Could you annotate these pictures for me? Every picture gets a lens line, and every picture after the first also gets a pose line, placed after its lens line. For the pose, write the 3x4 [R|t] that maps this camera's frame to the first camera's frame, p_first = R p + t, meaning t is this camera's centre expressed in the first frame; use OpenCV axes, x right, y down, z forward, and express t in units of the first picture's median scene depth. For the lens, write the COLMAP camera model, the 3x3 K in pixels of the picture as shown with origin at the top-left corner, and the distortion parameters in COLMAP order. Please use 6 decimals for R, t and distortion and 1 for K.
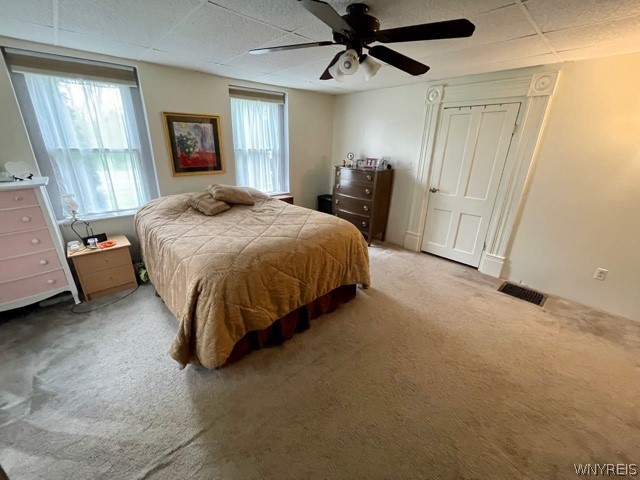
lens RADIAL K [[259.0, 0, 319.3], [0, 259.0, 237.6], [0, 0, 1]] dist [0.000026, -0.000826]
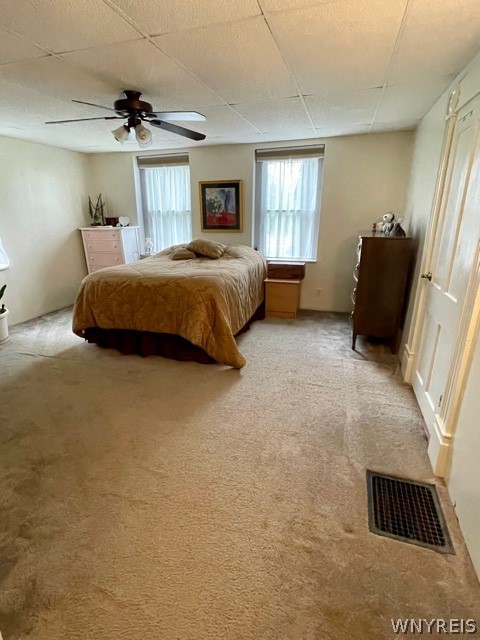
lens RADIAL K [[329.2, 0, 239.8], [0, 329.2, 320.2], [0, 0, 1]] dist [-0.005351, 0.000330]
pose [[0.481535, 0.246171, -0.841144, 0.951331], [-0.294605, 0.949361, 0.109187, -0.057626], [0.825428, 0.195228, 0.529674, 0.384324]]
